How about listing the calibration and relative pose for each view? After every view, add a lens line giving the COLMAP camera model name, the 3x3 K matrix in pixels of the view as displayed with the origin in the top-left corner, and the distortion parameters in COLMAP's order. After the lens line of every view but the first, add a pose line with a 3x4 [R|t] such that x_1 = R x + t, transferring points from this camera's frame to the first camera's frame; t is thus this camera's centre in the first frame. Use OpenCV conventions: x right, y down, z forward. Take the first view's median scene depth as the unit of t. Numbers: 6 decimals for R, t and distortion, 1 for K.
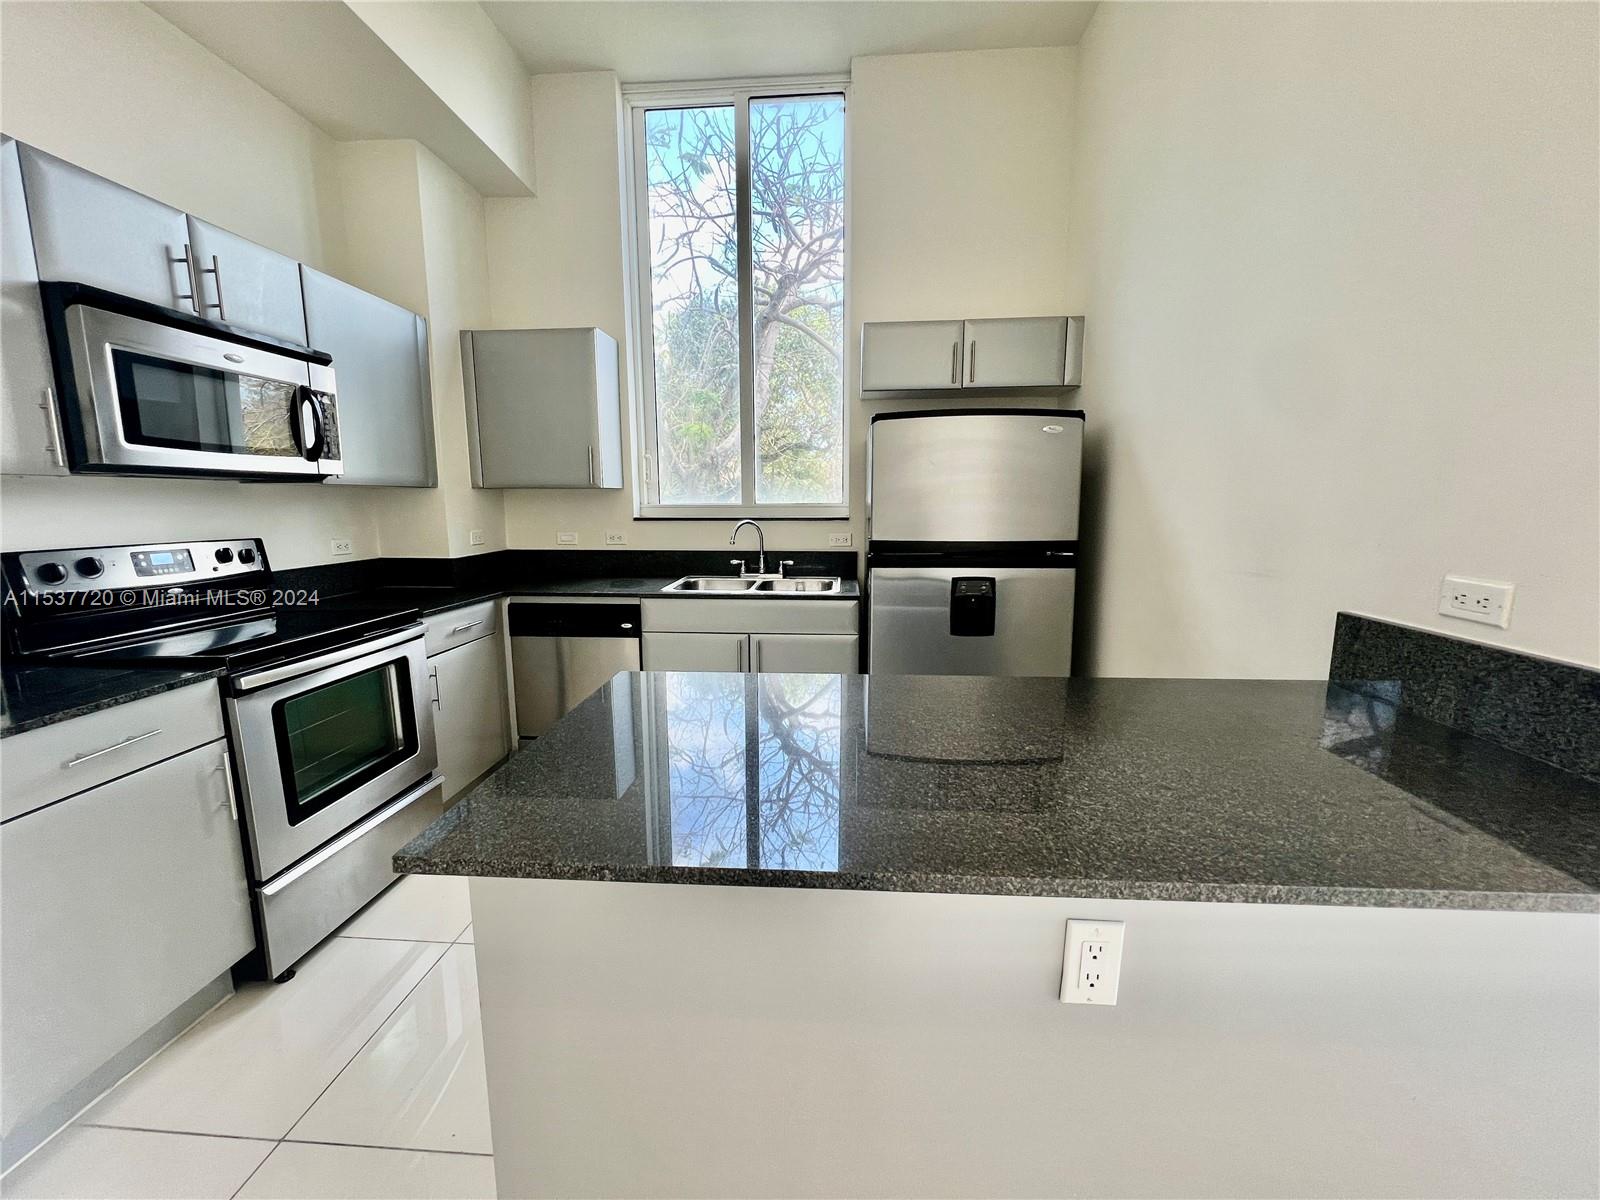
lens RADIAL K [[640.9, 0, 798.6], [0, 640.9, 596.5], [0, 0, 1]] dist [-0.014616, -0.000293]
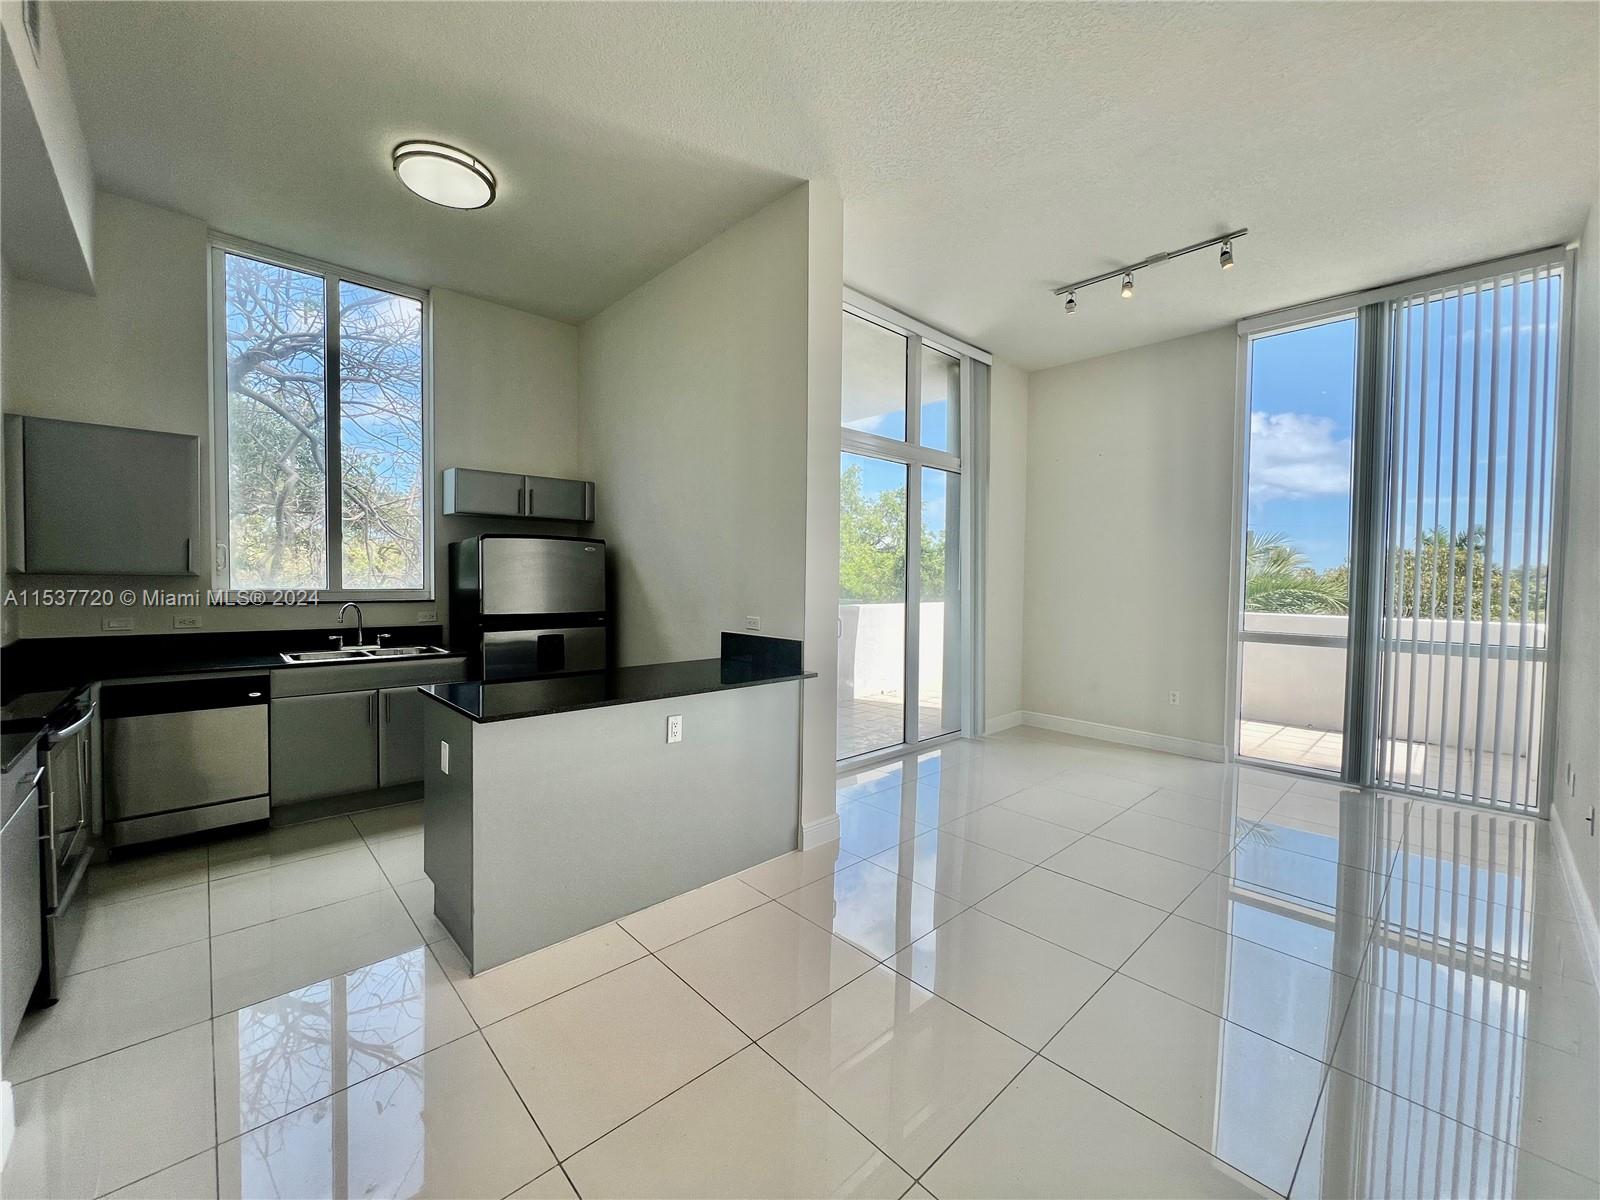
lens RADIAL K [[640.9, 0, 799.3], [0, 640.9, 598.5], [0, 0, 1]] dist [-0.014616, -0.000293]
pose [[0.676818, -0.012078, 0.736051, -0.434394], [0.098757, 0.992317, -0.074527, 0.054883], [-0.729496, 0.123132, 0.672811, -0.510250]]
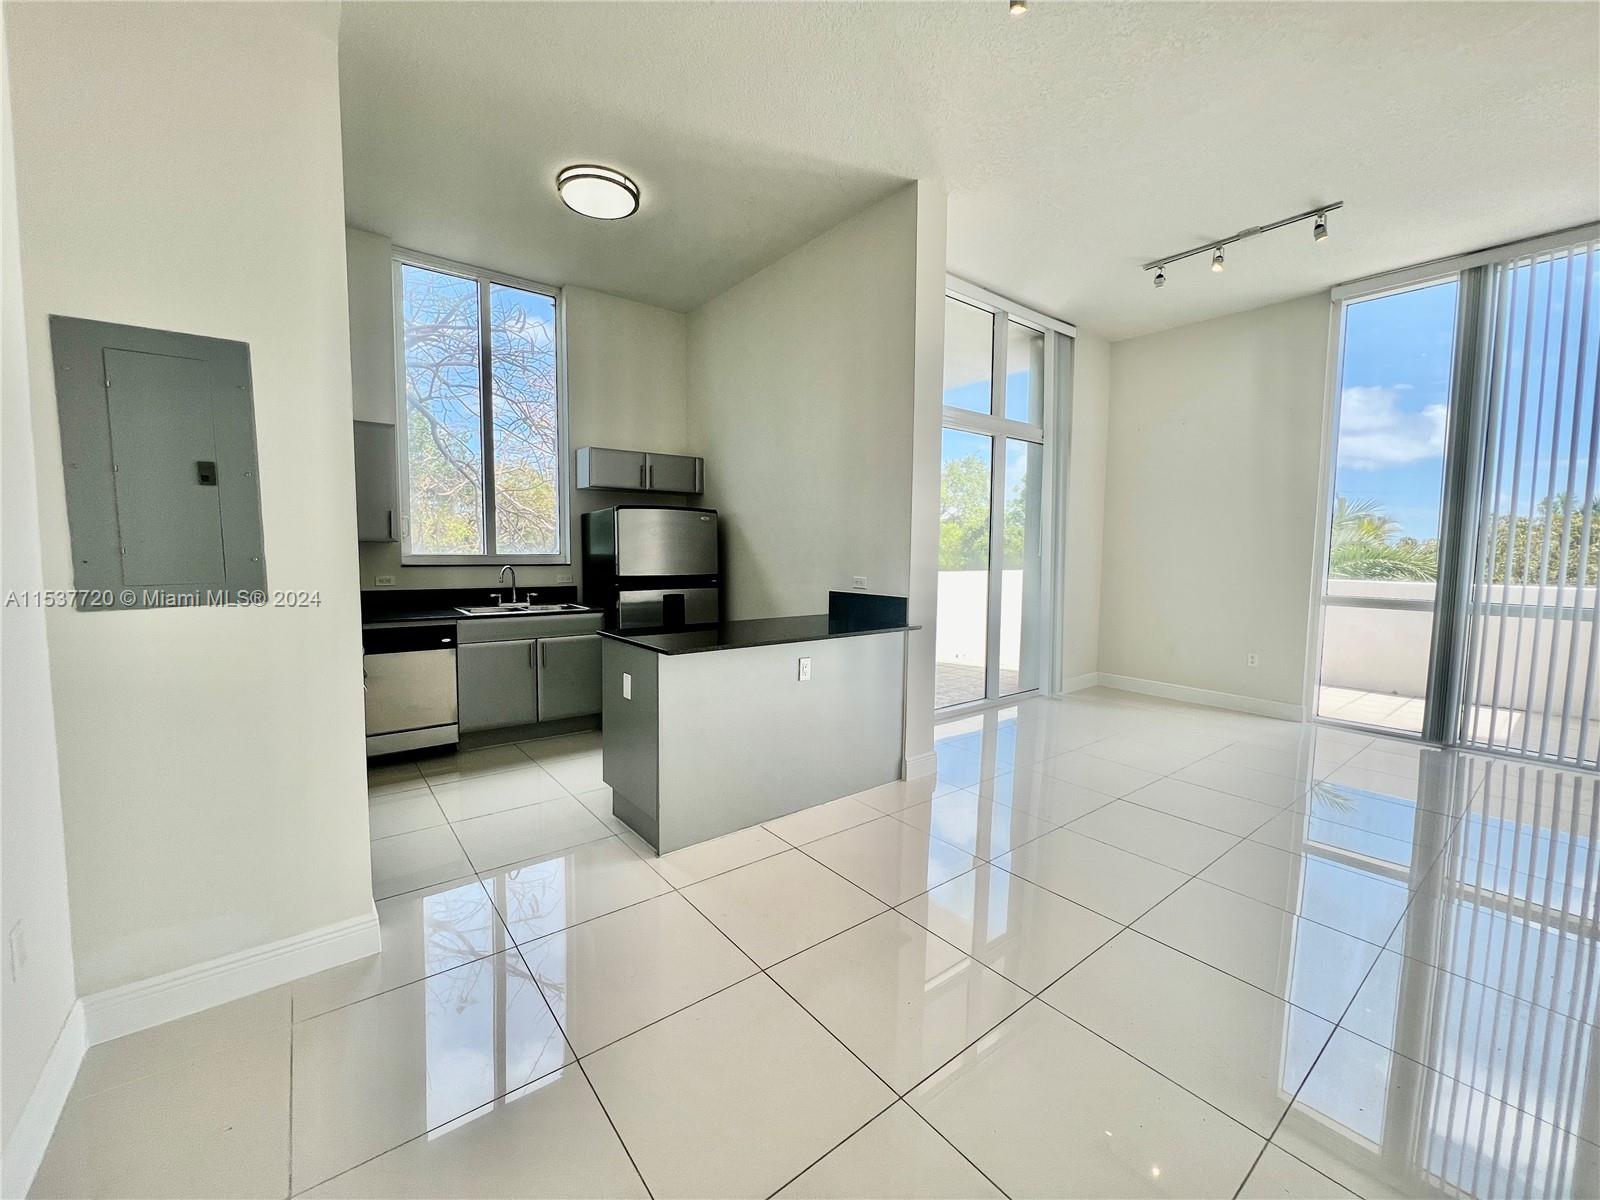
lens RADIAL K [[640.9, 0, 793.9], [0, 640.9, 600.1], [0, 0, 1]] dist [-0.014616, -0.000293]
pose [[0.743323, -0.041636, 0.667636, -0.617053], [0.090117, 0.995196, -0.038270, 0.078314], [-0.662835, 0.088612, 0.743504, -0.543782]]
